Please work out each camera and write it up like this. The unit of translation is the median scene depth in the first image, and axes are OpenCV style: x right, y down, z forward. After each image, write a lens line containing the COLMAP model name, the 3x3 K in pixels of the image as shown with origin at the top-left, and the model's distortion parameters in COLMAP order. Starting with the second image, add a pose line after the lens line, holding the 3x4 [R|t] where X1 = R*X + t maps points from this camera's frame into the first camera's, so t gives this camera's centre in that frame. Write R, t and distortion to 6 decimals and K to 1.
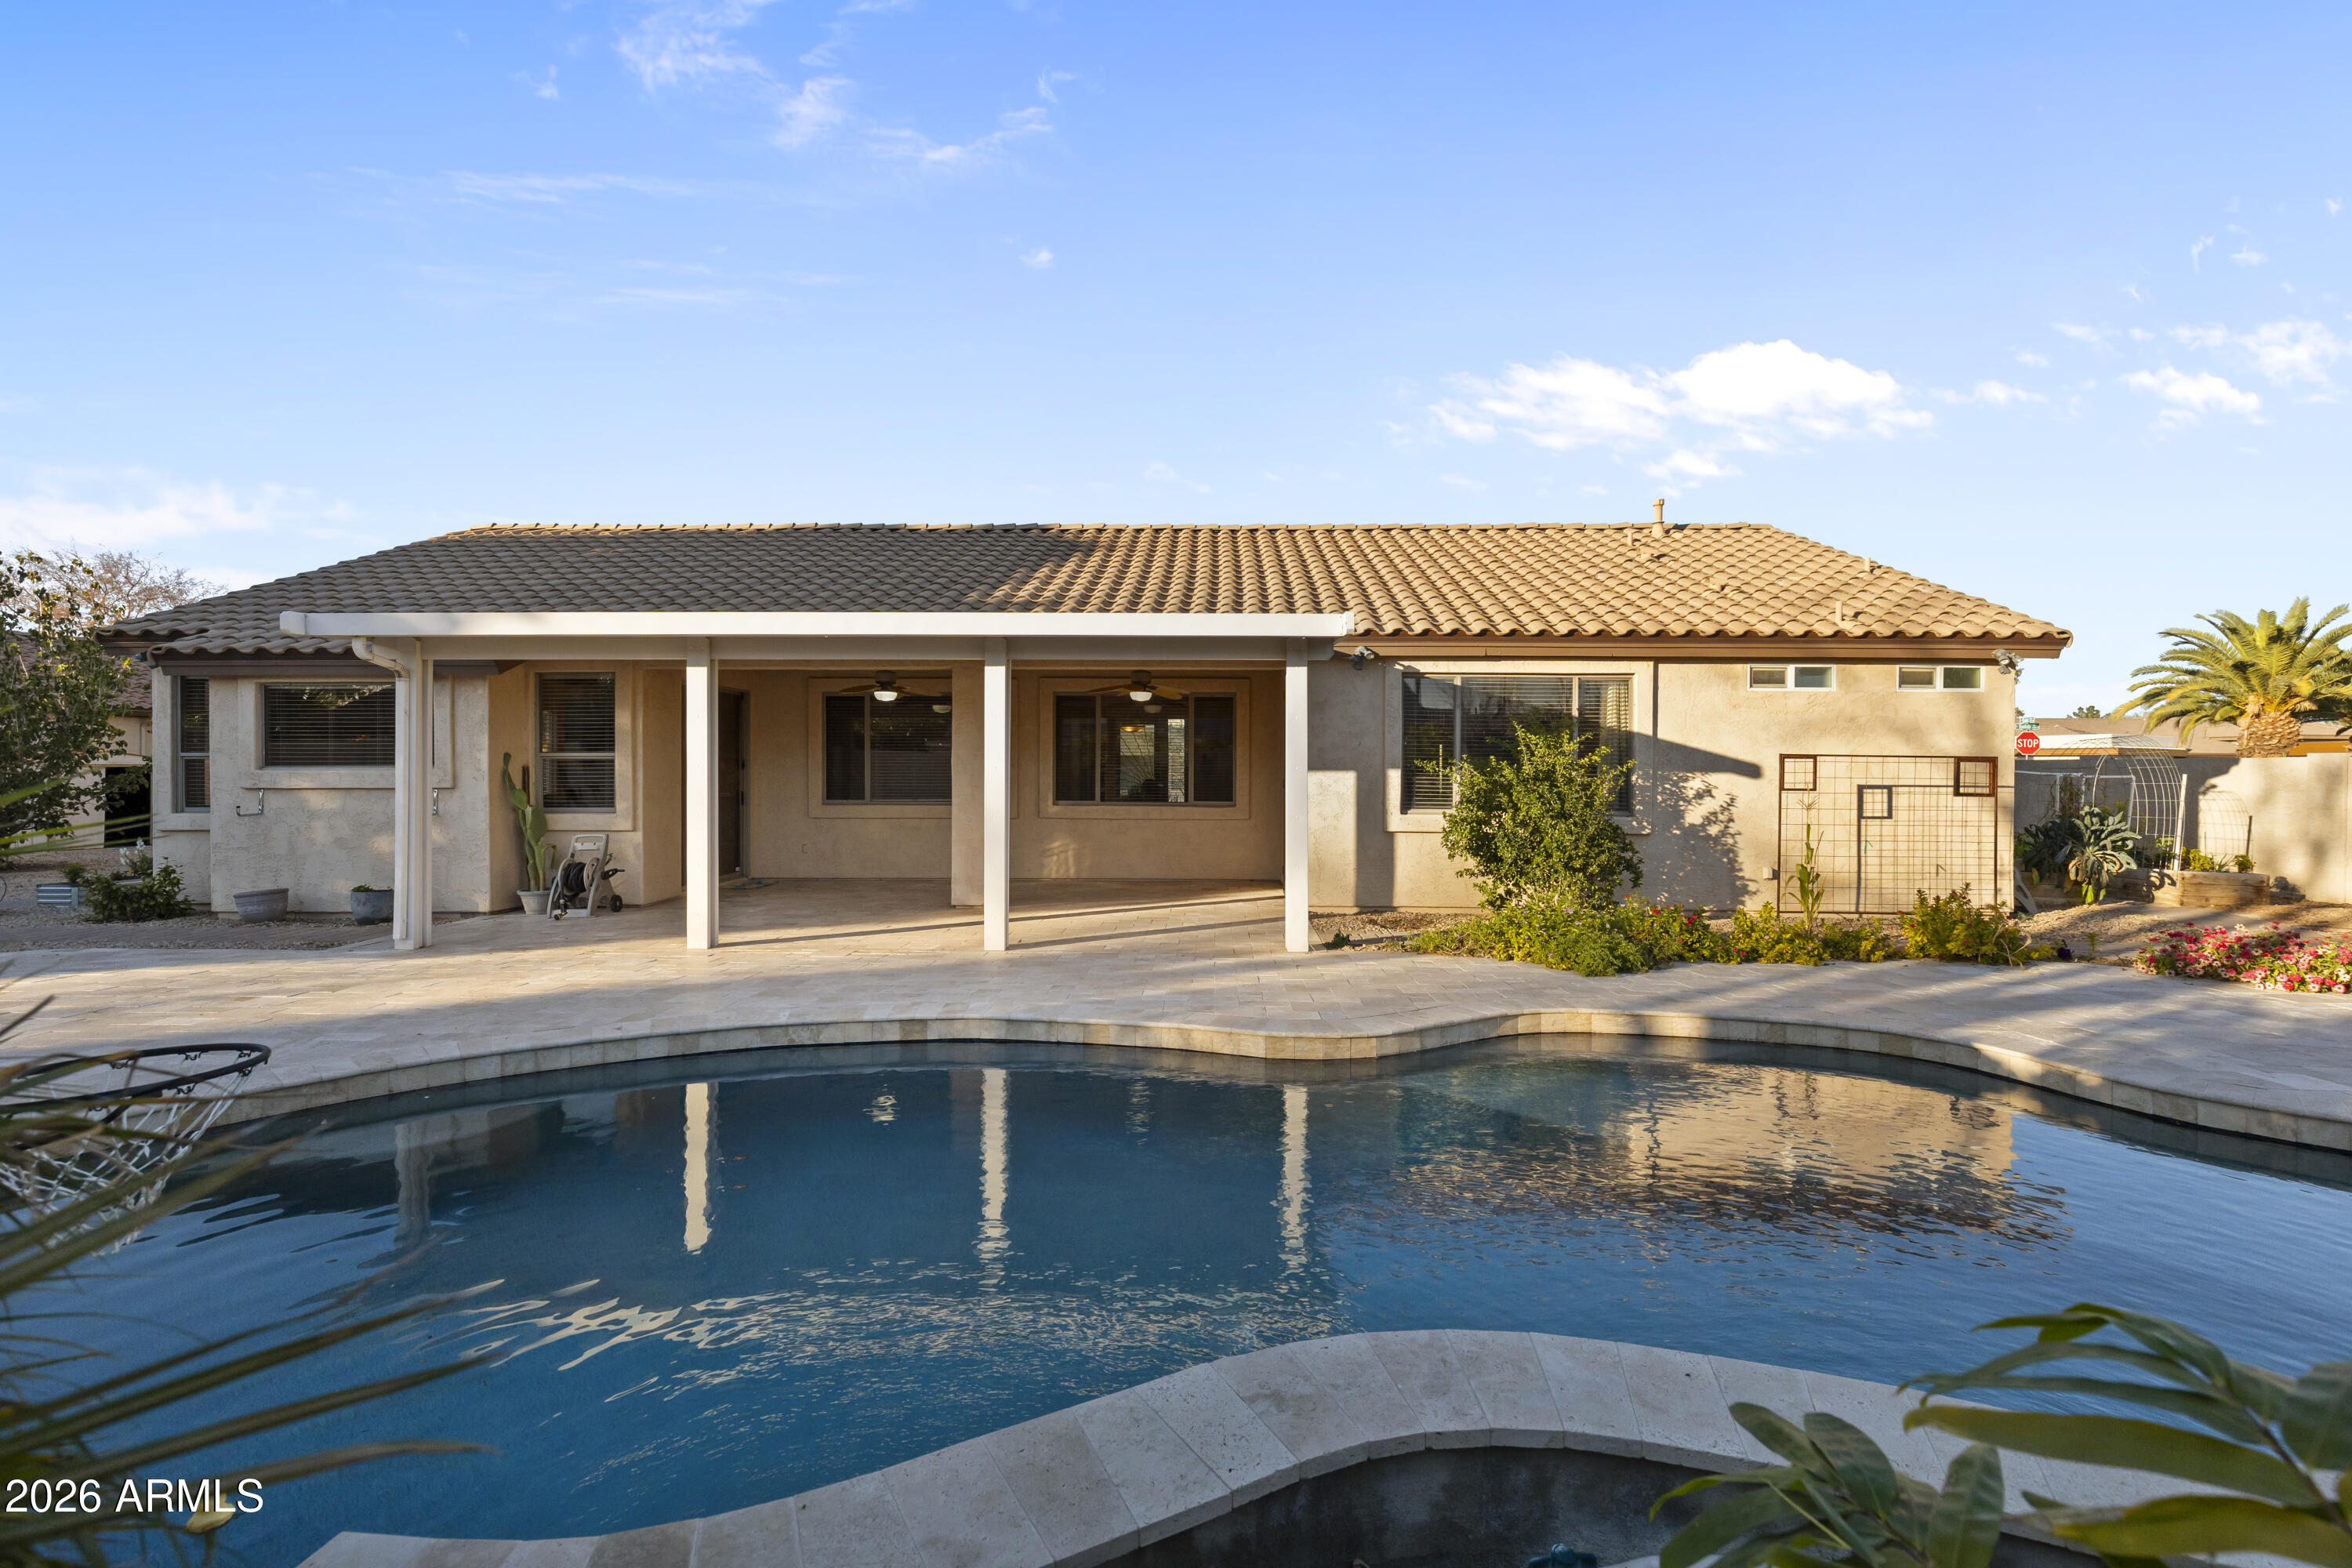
lens RADIAL K [[1058.6, 0, 1187.6], [0, 1058.6, 781.1], [0, 0, 1]] dist [0.000064, -0.001067]
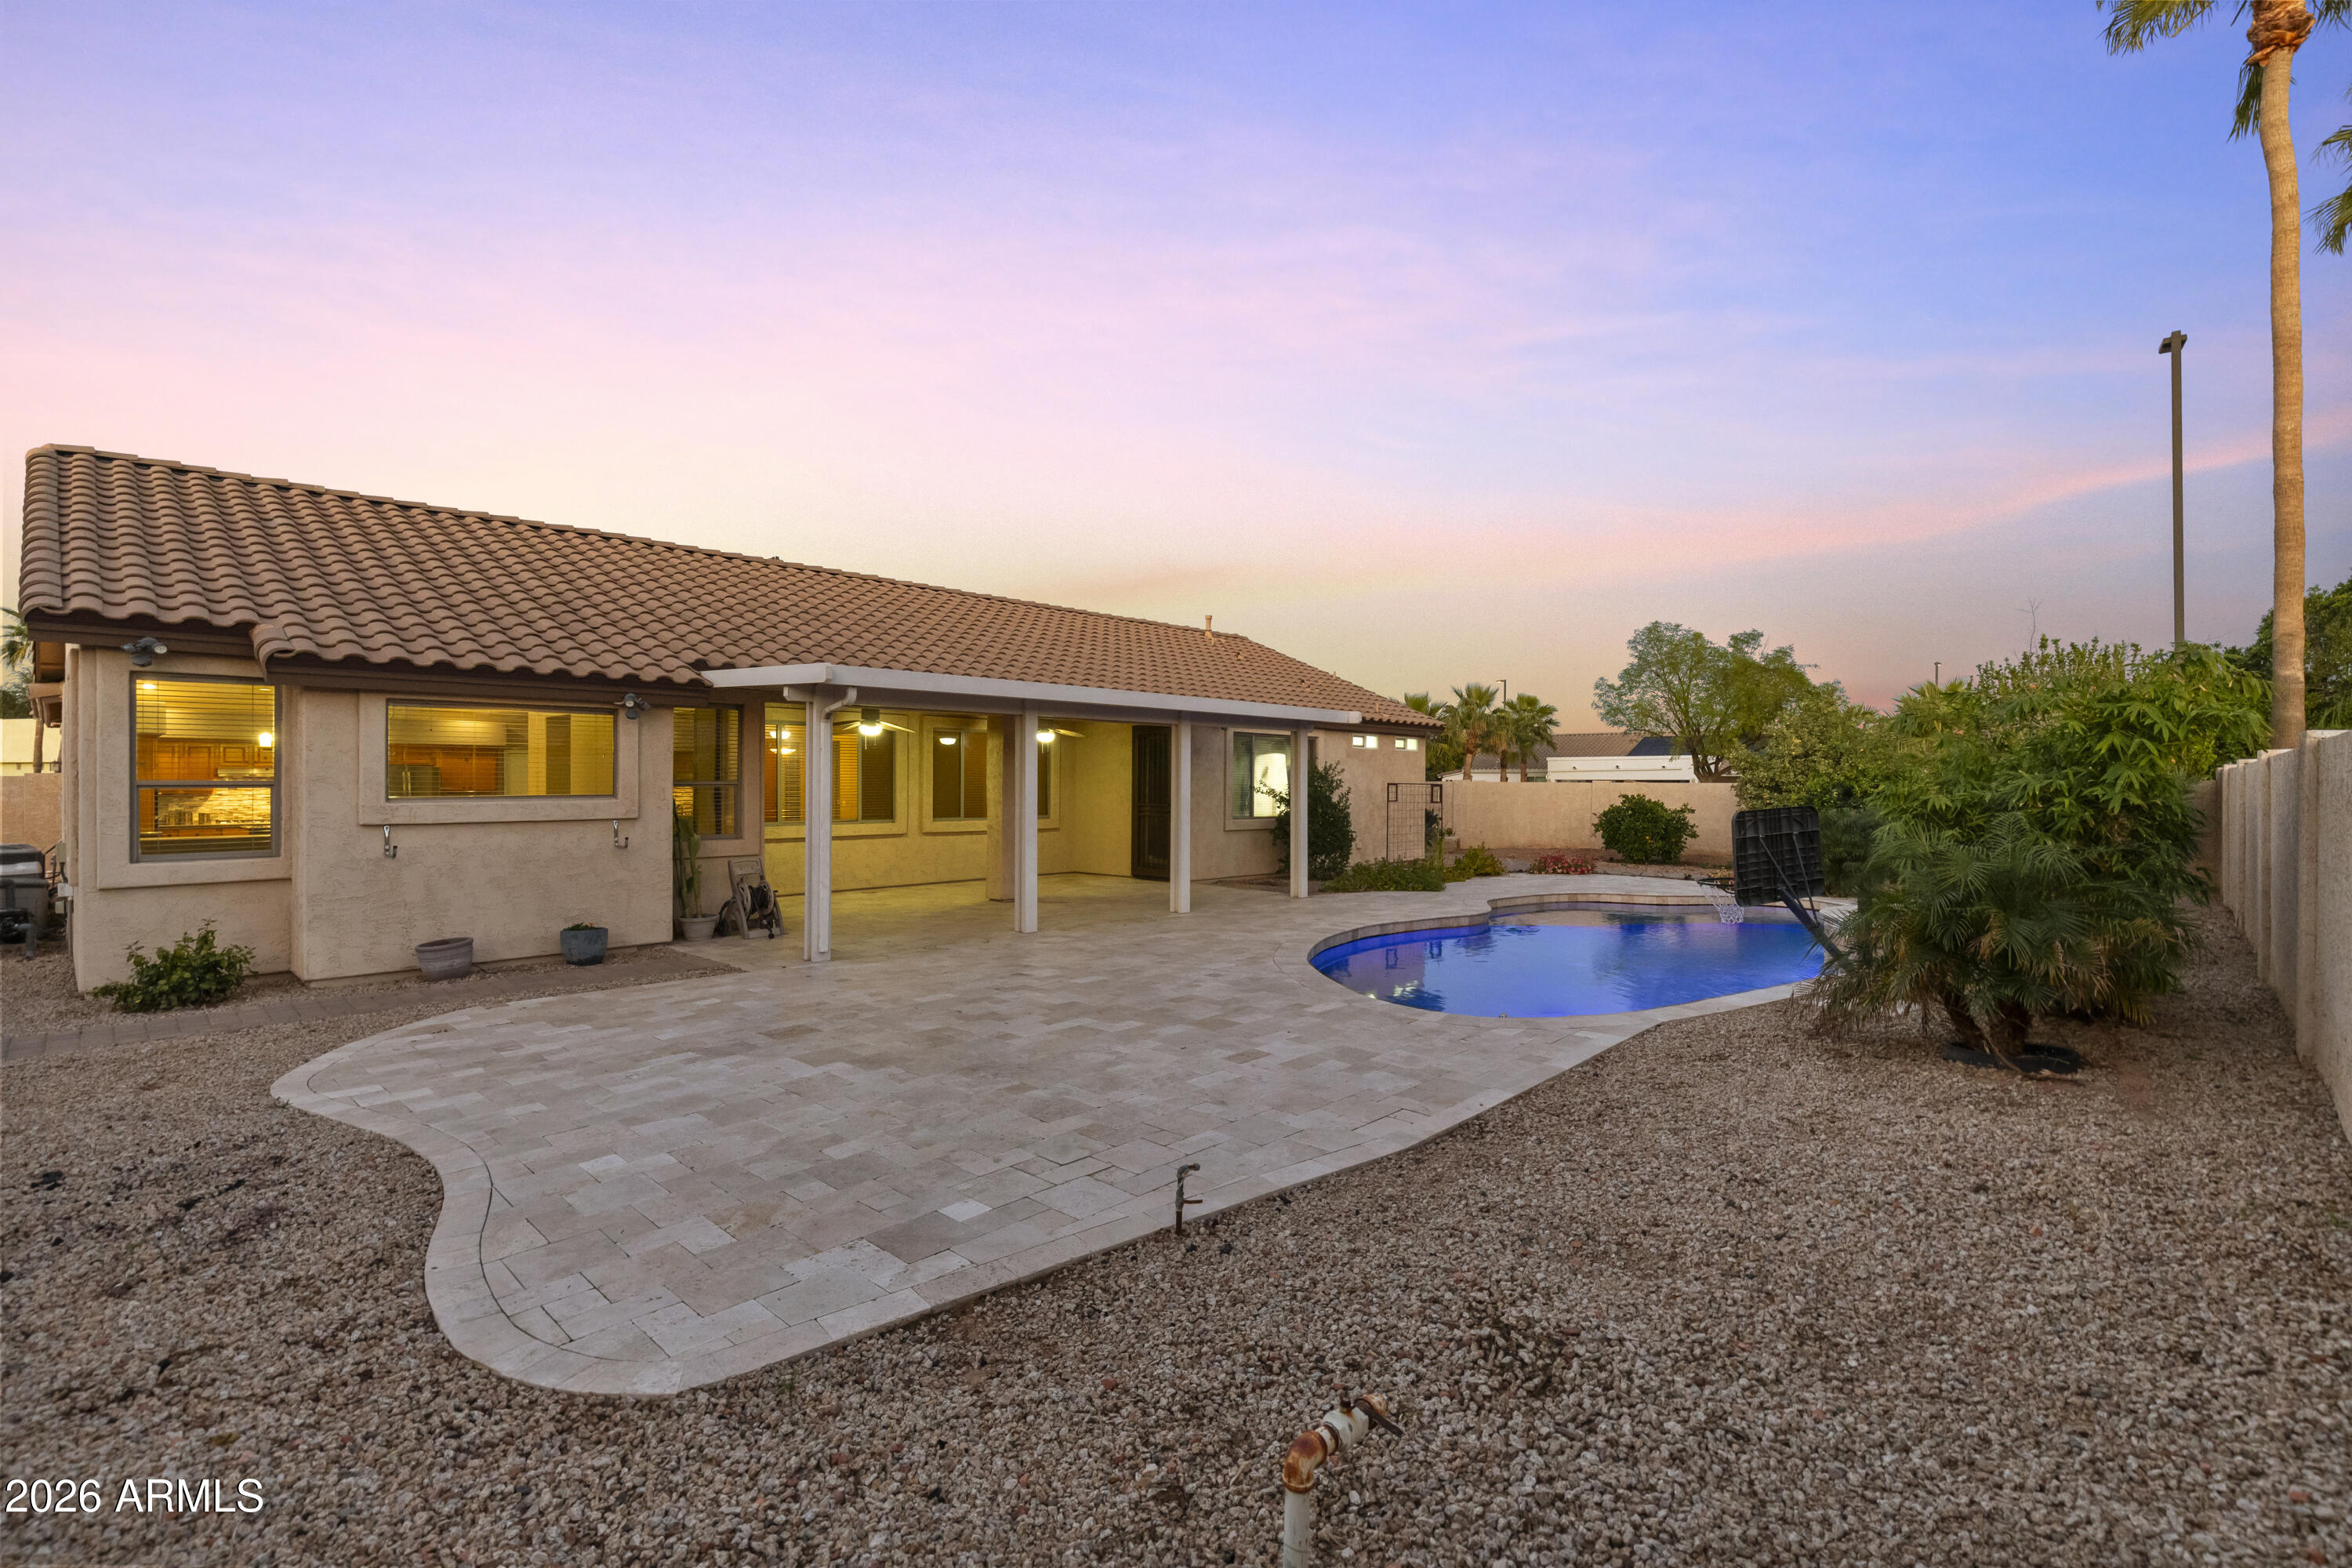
lens RADIAL K [[1058.6, 0, 1187.6], [0, 1058.6, 781.1], [0, 0, 1]] dist [0.000064, -0.001067]
pose [[0.648657, 0.002608, 0.761076, -1.033620], [0.014226, 0.999778, -0.015550, -0.002150], [-0.760948, 0.020914, 0.648476, 0.016665]]
